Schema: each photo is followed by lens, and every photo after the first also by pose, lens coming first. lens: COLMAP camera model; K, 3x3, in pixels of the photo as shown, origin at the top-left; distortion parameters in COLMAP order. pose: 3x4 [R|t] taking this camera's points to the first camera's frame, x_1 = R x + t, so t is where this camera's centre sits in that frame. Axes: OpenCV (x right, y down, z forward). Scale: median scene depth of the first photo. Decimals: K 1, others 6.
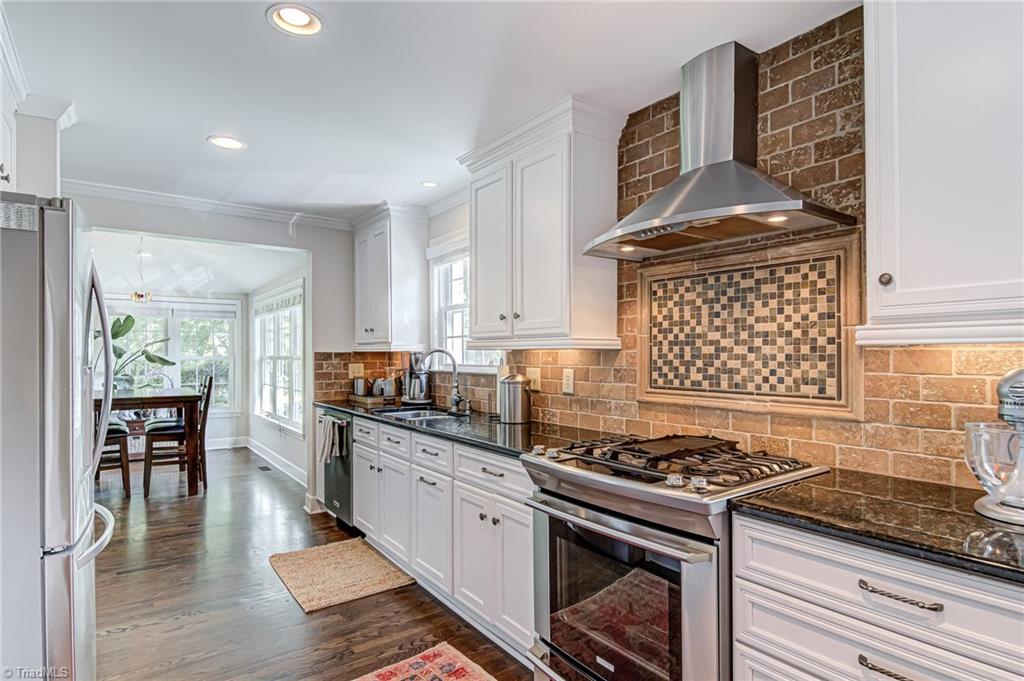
lens RADIAL K [[539.1, 0, 525.5], [0, 539.1, 357.6], [0, 0, 1]] dist [-0.000884, -0.012450]
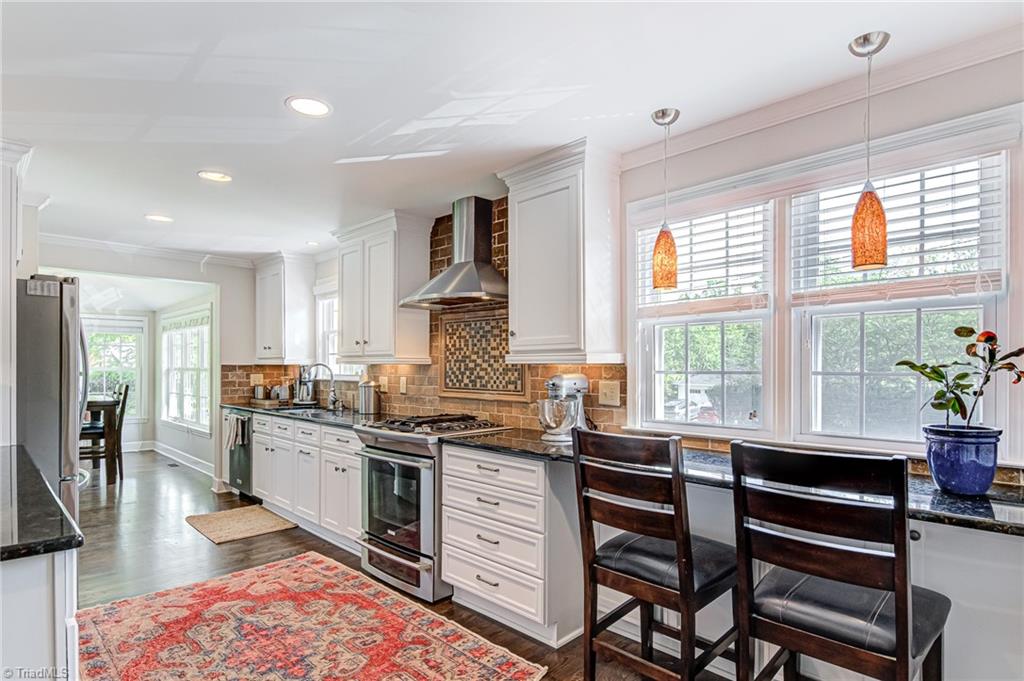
lens RADIAL K [[539.1, 0, 530.8], [0, 539.1, 366.4], [0, 0, 1]] dist [-0.000884, -0.012450]
pose [[0.987677, 0.003722, 0.156459, 0.181875], [-0.002658, 0.999972, -0.007009, 0.000554], [-0.156480, 0.006507, 0.987660, -0.513216]]
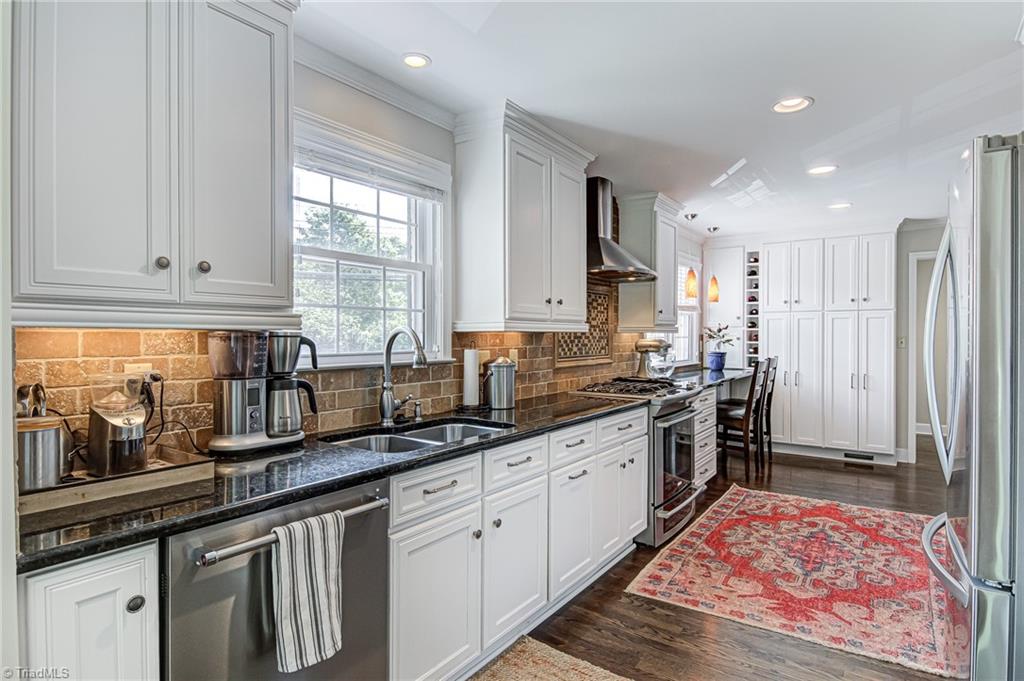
lens RADIAL K [[539.1, 0, 498.4], [0, 539.1, 349.7], [0, 0, 1]] dist [-0.000884, -0.012450]
pose [[-0.275128, -0.023550, 0.961119, -0.911358], [0.010225, 0.999572, 0.027419, -0.008888], [-0.961353, 0.017371, -0.274770, 1.232148]]
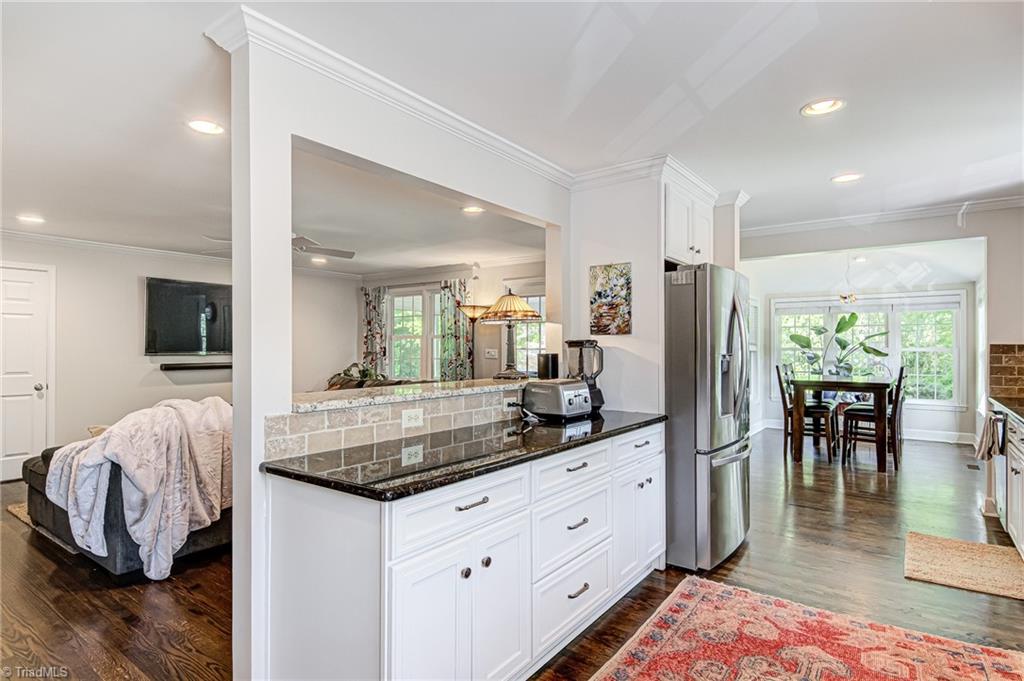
lens RADIAL K [[539.1, 0, 499.7], [0, 539.1, 340.5], [0, 0, 1]] dist [-0.000884, -0.012450]
pose [[0.264217, -0.011136, -0.964399, 0.396378], [-0.005064, 0.999904, -0.012933, -0.000051], [0.964450, 0.008301, 0.264135, -0.099948]]
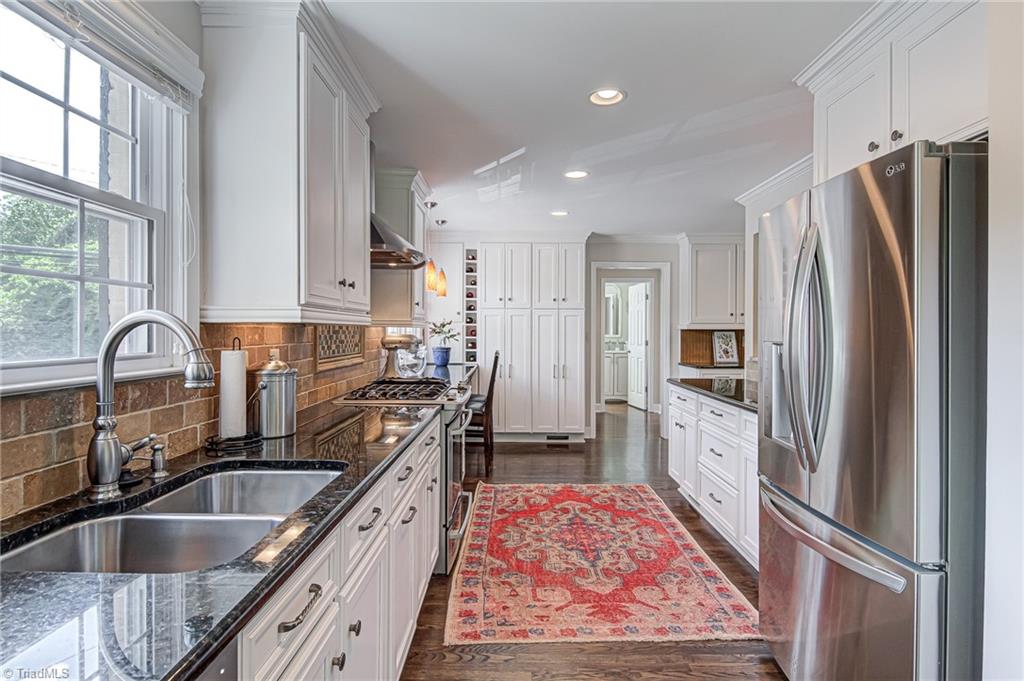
lens RADIAL K [[539.1, 0, 510.0], [0, 539.1, 335.8], [0, 0, 1]] dist [-0.000884, -0.012450]
pose [[-0.790797, -0.005080, 0.612057, -0.628767], [0.005171, 0.999874, 0.014981, -0.007645], [-0.612056, 0.015012, -0.790672, 1.303971]]
